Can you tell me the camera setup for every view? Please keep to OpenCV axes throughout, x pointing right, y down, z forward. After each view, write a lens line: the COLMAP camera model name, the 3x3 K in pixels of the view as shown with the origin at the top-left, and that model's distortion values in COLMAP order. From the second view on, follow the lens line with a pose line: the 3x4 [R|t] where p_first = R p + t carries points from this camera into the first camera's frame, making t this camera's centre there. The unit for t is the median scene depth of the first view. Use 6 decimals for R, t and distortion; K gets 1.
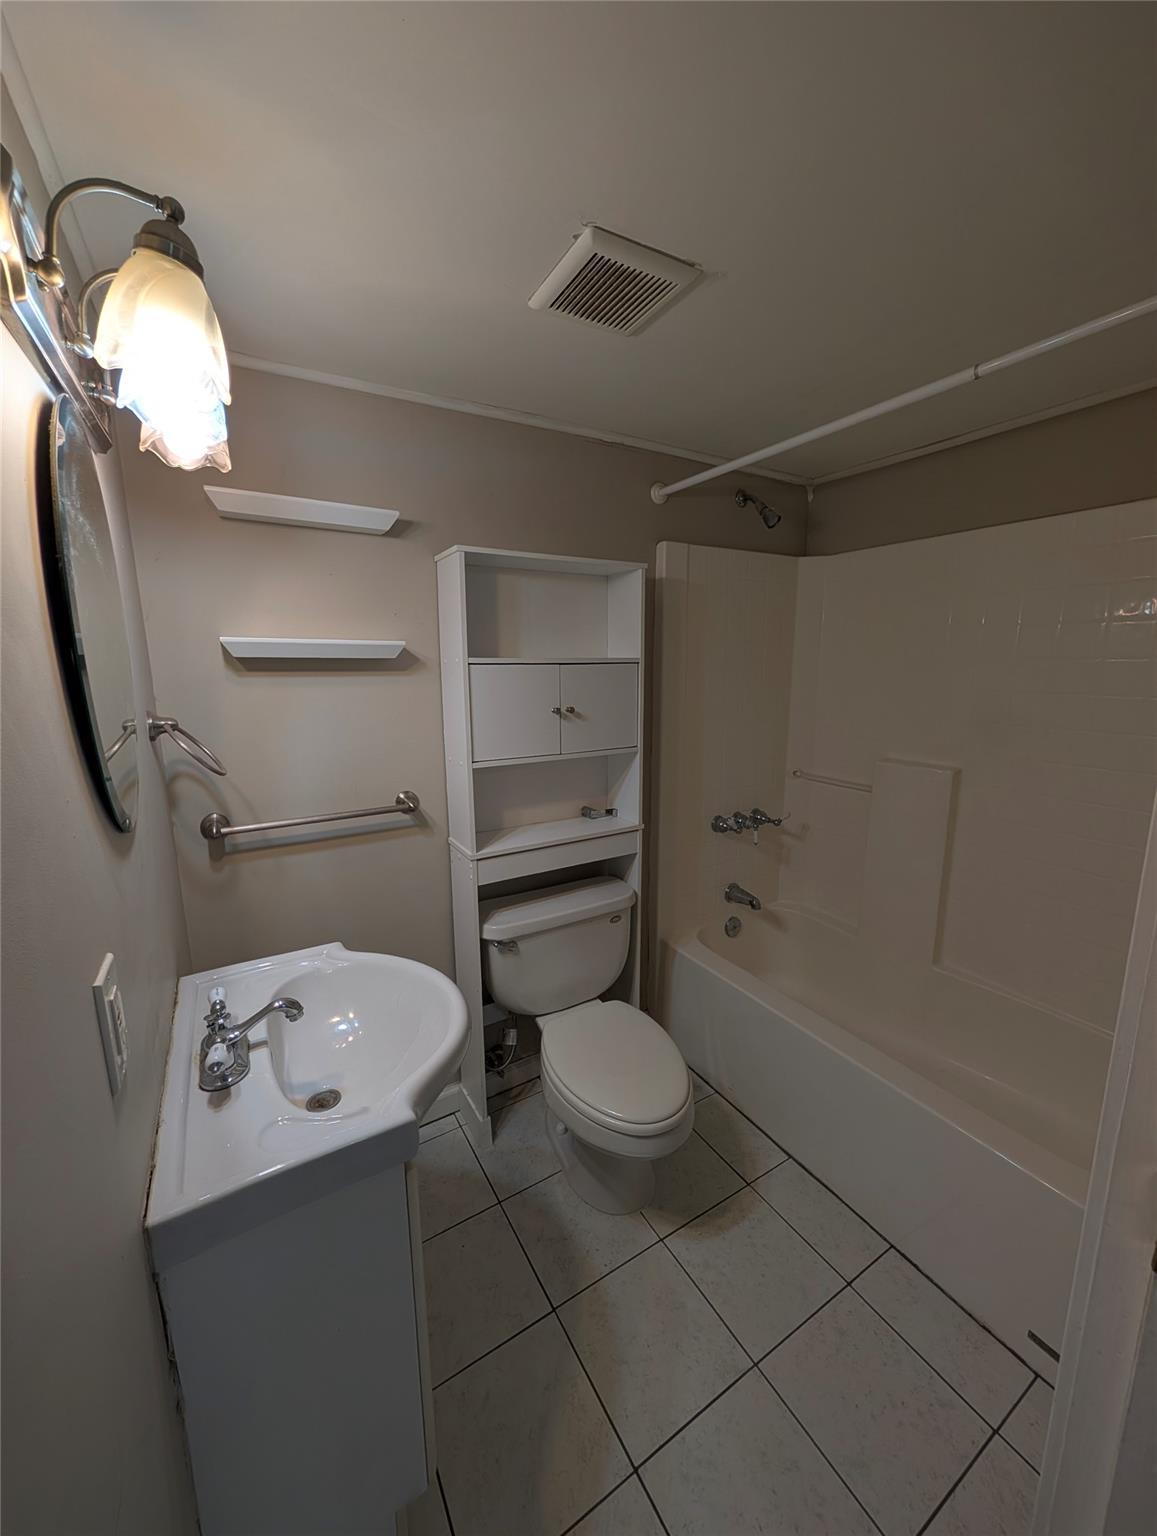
lens RADIAL K [[582.1, 0, 577.8], [0, 582.1, 776.6], [0, 0, 1]] dist [0.000855, -0.000326]
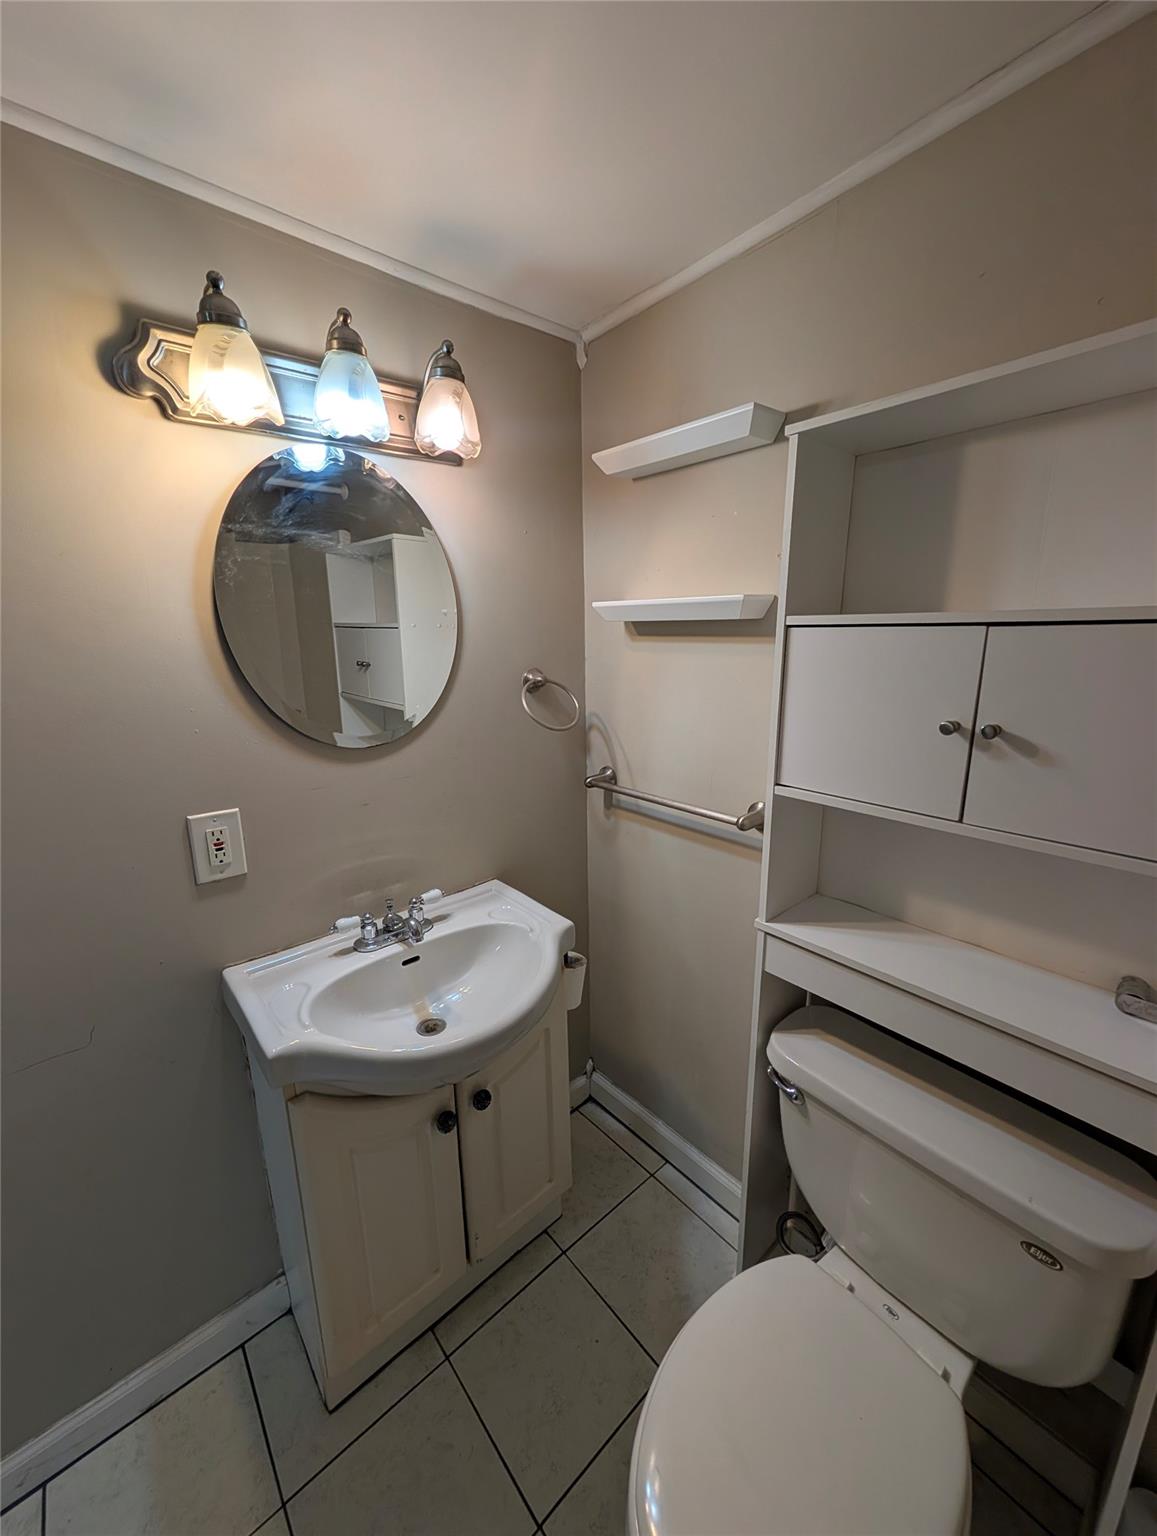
lens RADIAL K [[584.4, 0, 578.5], [0, 584.4, 768.0], [0, 0, 1]] dist [0.000355, -0.000065]
pose [[0.184867, 0.226024, -0.956419, 0.389604], [-0.182872, 0.964108, 0.192494, -0.126646], [0.965599, 0.139316, 0.219565, 0.668867]]
